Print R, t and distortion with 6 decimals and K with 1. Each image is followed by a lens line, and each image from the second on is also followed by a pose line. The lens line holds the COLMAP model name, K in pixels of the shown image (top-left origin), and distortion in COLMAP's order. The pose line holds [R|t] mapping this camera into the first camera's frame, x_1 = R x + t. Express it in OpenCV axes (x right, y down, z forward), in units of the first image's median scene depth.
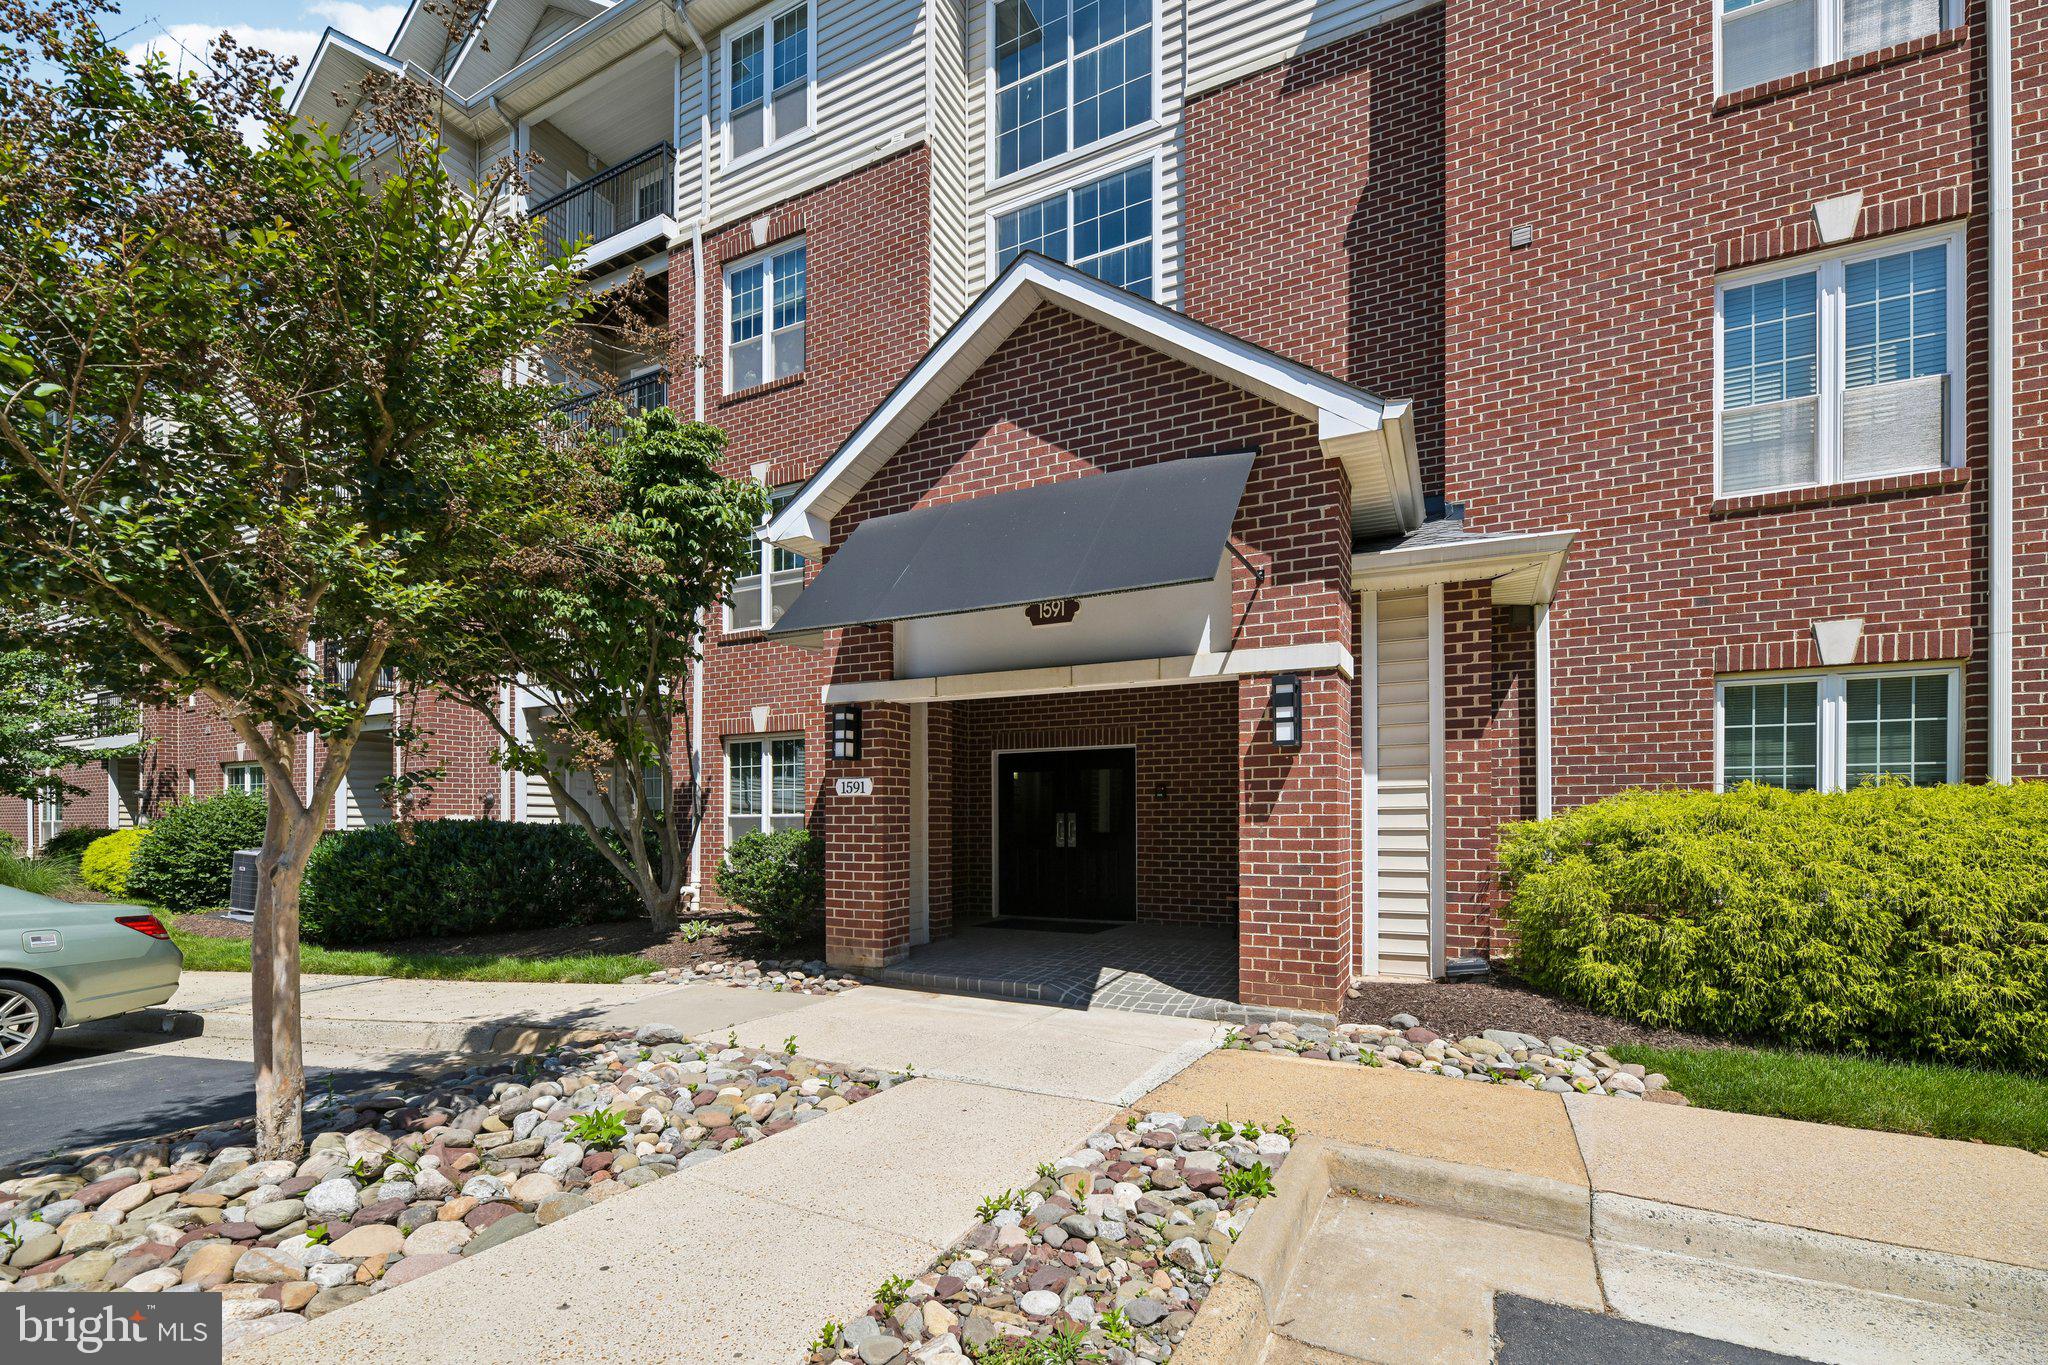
lens RADIAL K [[820.3, 0, 1023.7], [0, 820.3, 821.0], [0, 0, 1]] dist [-0.002169, -0.001449]
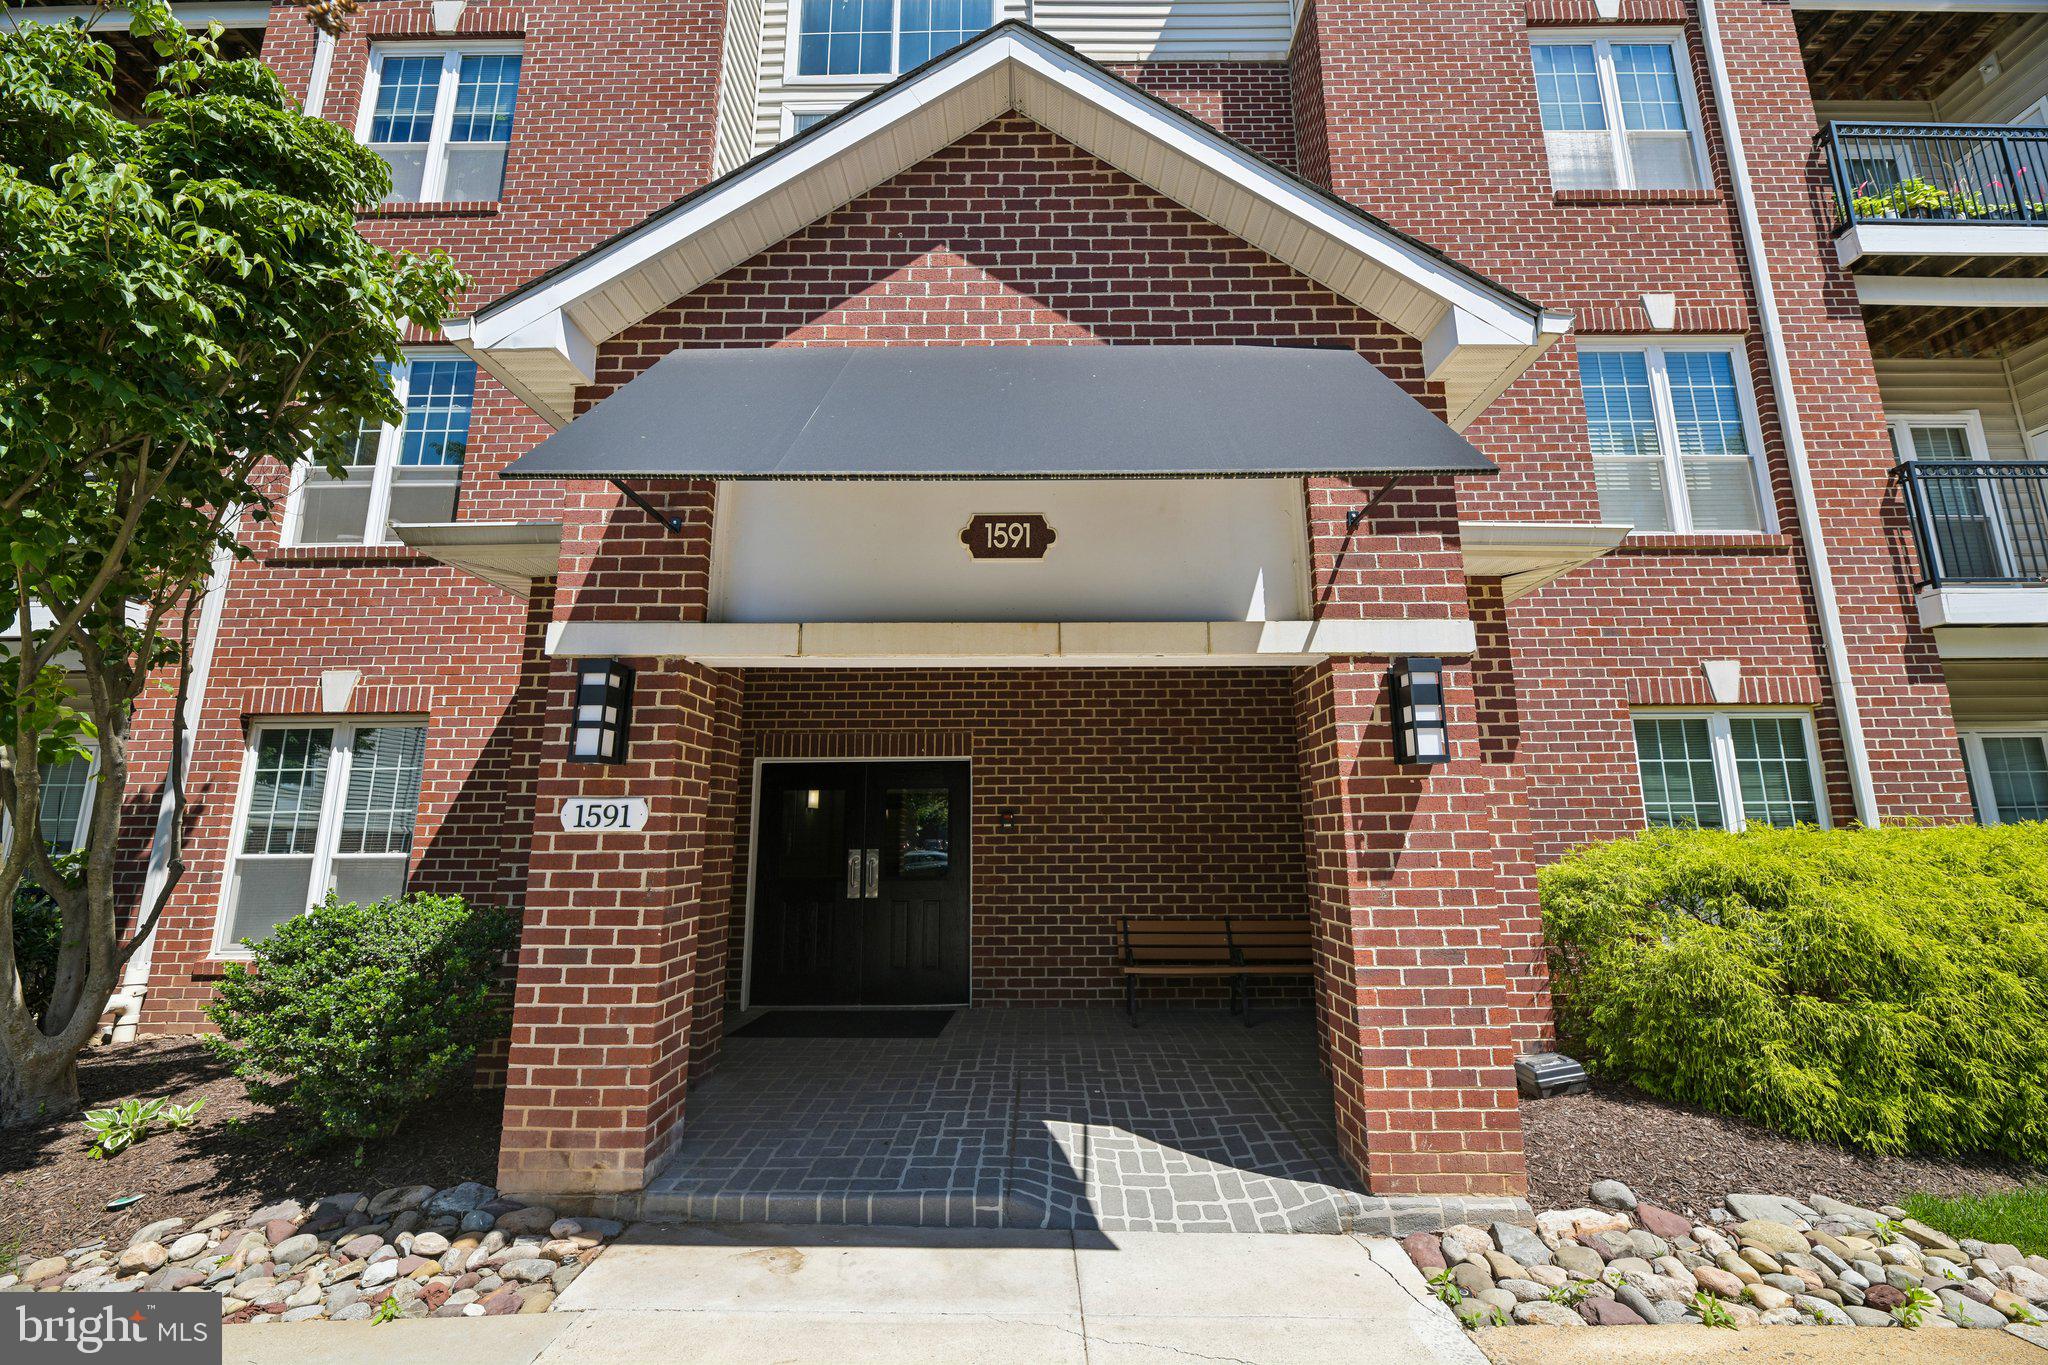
lens RADIAL K [[820.3, 0, 1034.7], [0, 820.3, 680.9], [0, 0, 1]] dist [-0.002169, -0.001449]
pose [[0.902003, 0.078528, 0.424529, -0.206355], [0.004455, 0.981573, -0.191034, -0.026677], [-0.431708, 0.174205, 0.885032, 0.445028]]
